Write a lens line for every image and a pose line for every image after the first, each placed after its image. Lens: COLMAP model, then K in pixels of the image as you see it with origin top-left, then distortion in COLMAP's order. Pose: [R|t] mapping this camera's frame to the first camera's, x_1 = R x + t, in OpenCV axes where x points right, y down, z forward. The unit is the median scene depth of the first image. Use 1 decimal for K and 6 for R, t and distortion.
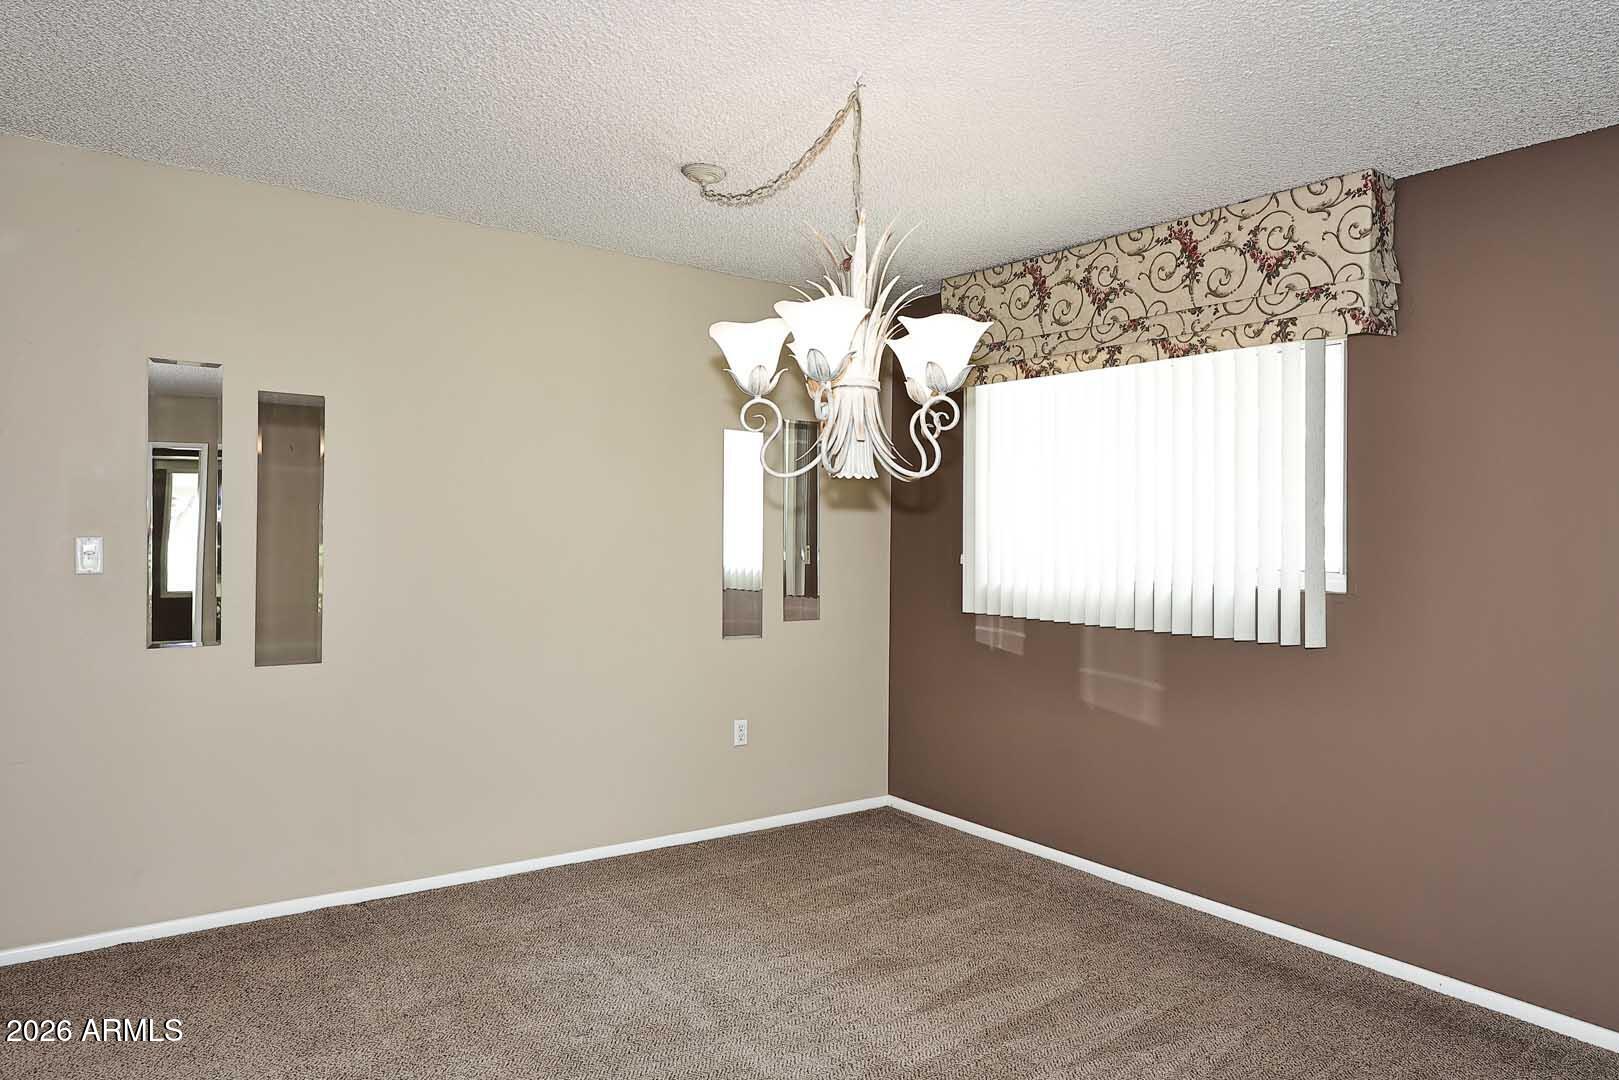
lens RADIAL K [[1043.7, 0, 814.3], [0, 1043.7, 529.8], [0, 0, 1]] dist [0.001971, 0.002154]
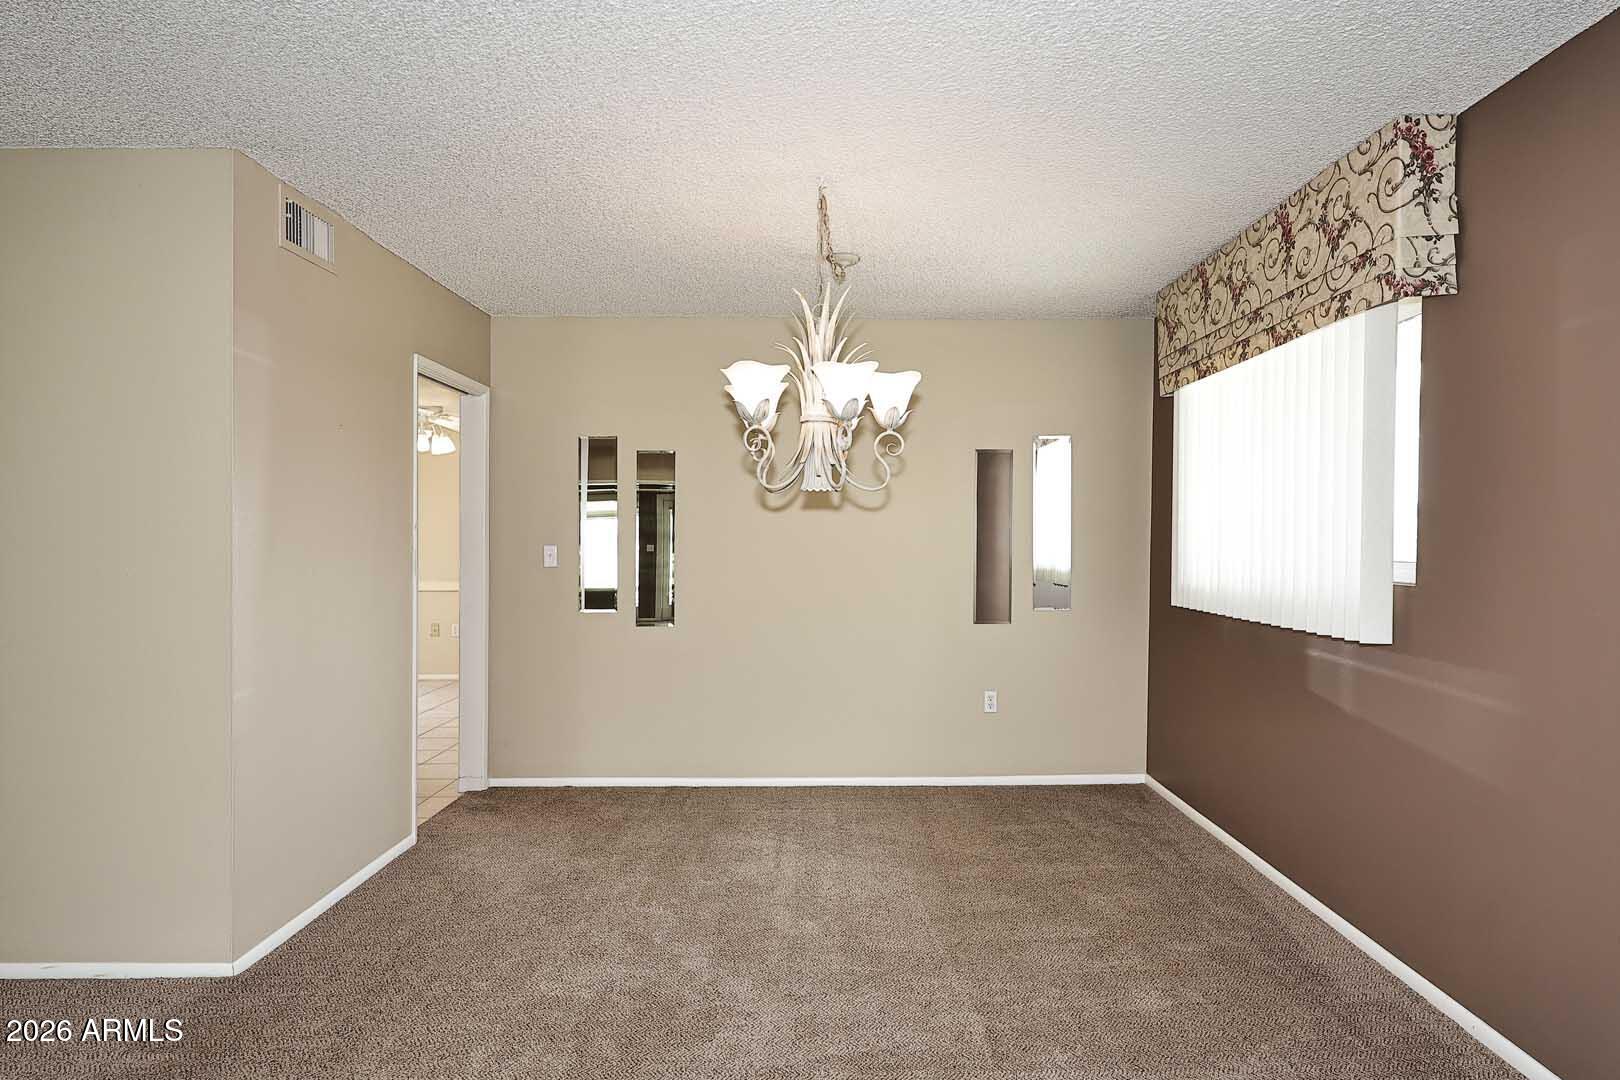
lens RADIAL K [[924.6, 0, 817.9], [0, 924.6, 544.1], [0, 0, 1]] dist [0.004190, -0.001667]
pose [[0.794238, -0.021642, -0.607222, 0.574178], [0.026519, 0.999648, -0.000941, 0.011664], [0.607028, -0.015355, 0.794532, 0.048839]]
